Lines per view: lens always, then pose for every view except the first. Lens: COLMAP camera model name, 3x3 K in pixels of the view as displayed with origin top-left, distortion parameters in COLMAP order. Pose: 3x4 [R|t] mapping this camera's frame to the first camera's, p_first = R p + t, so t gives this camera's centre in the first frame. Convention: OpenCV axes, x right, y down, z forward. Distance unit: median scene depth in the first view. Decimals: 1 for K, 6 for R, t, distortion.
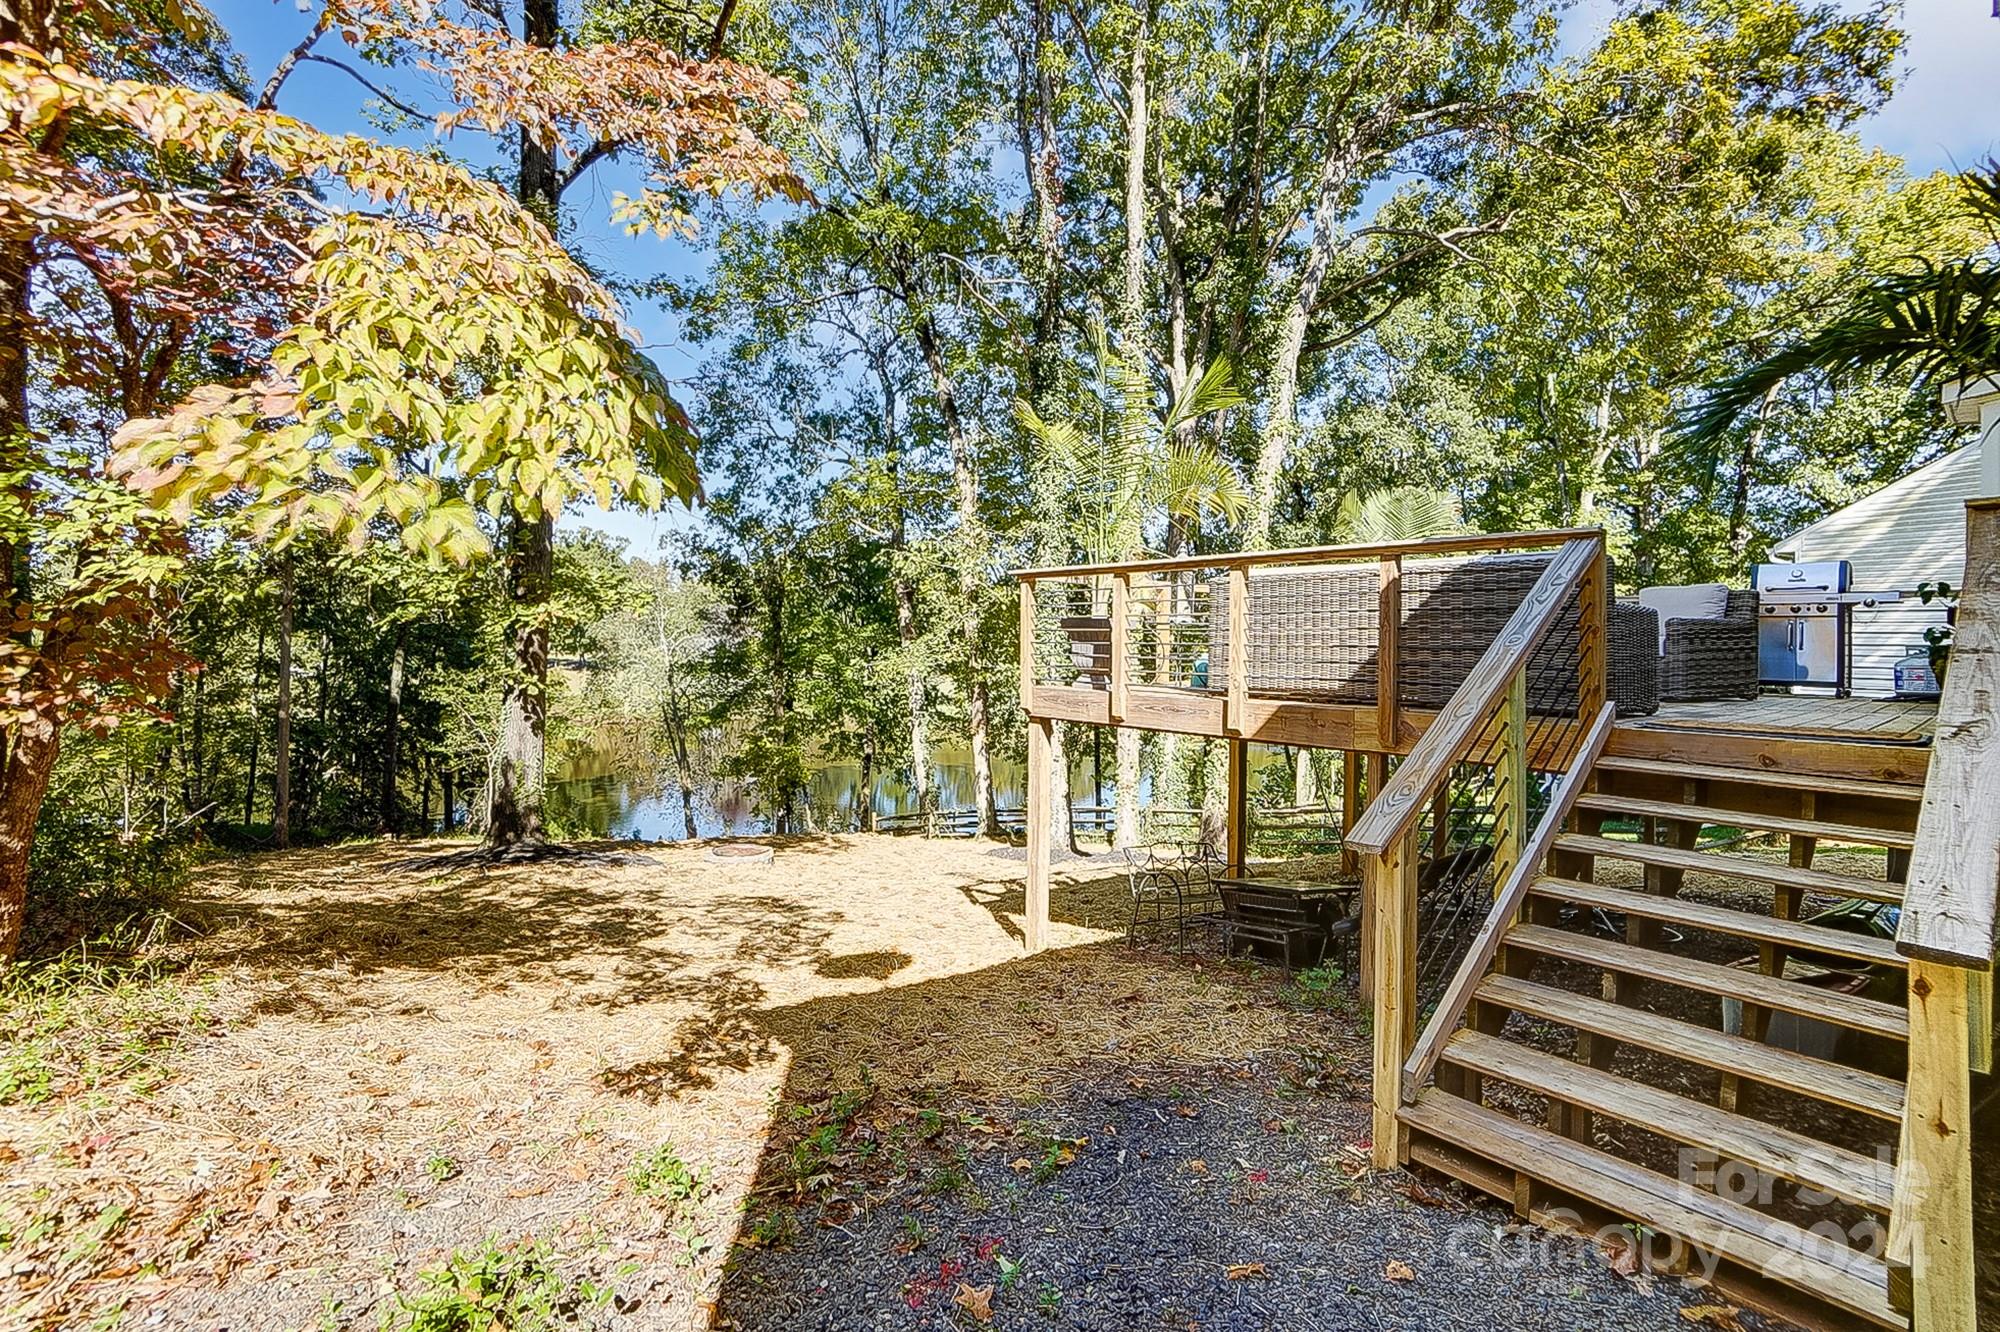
lens RADIAL K [[897.7, 0, 994.0], [0, 897.7, 667.5], [0, 0, 1]] dist [-0.001105, -0.000037]
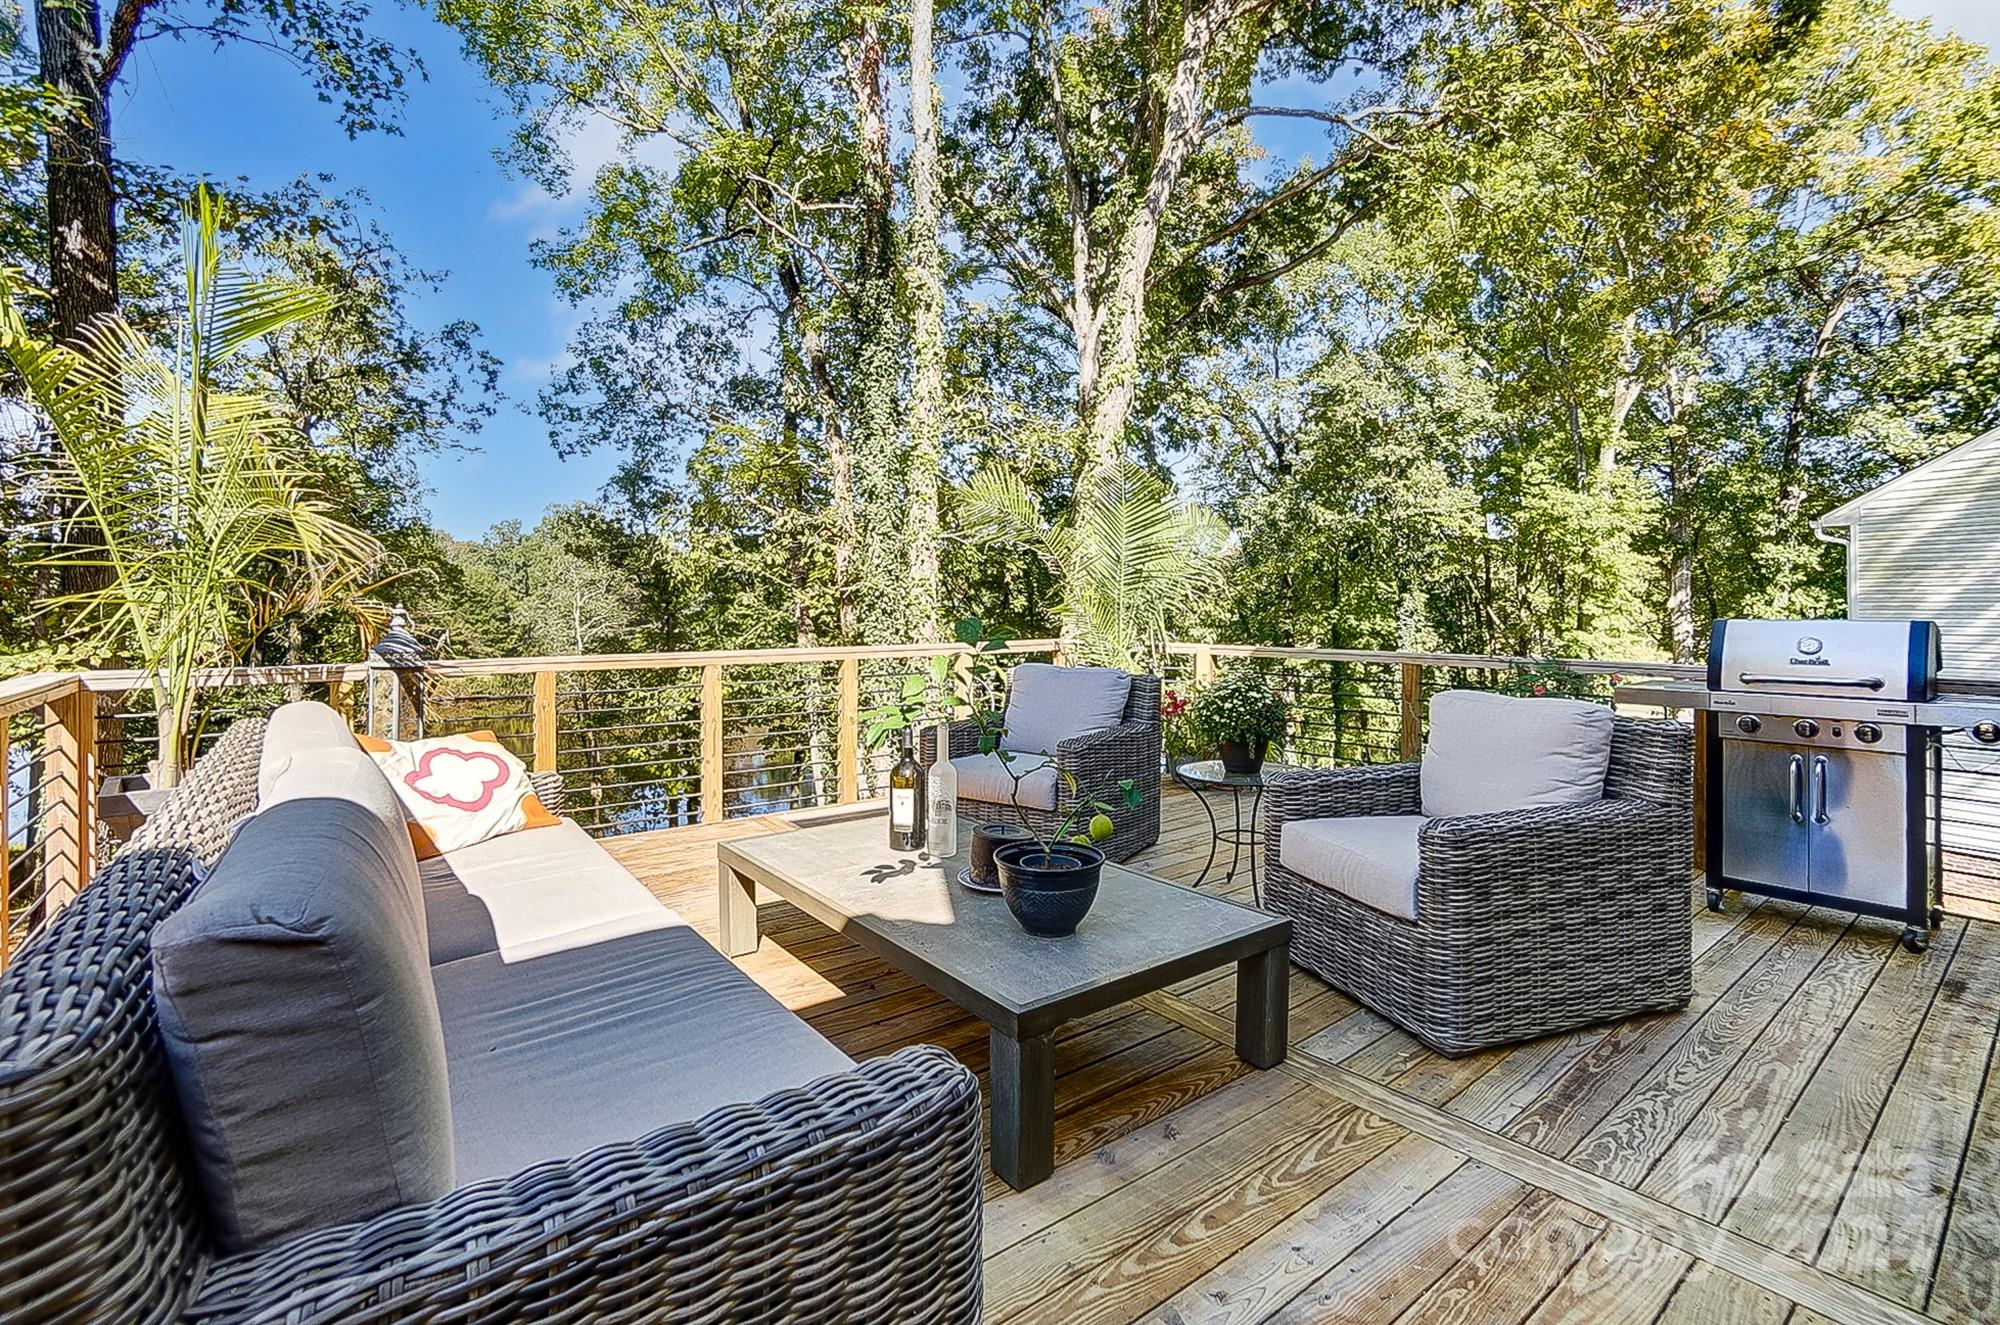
lens RADIAL K [[898.3, 0, 998.6], [0, 898.3, 635.1], [0, 0, 1]] dist [-0.048422, 0.018868]
pose [[0.998329, -0.018042, -0.054896, 0.129041], [0.018016, 0.999837, -0.000966, -0.029289], [0.054904, -0.000025, 0.998492, 0.136215]]
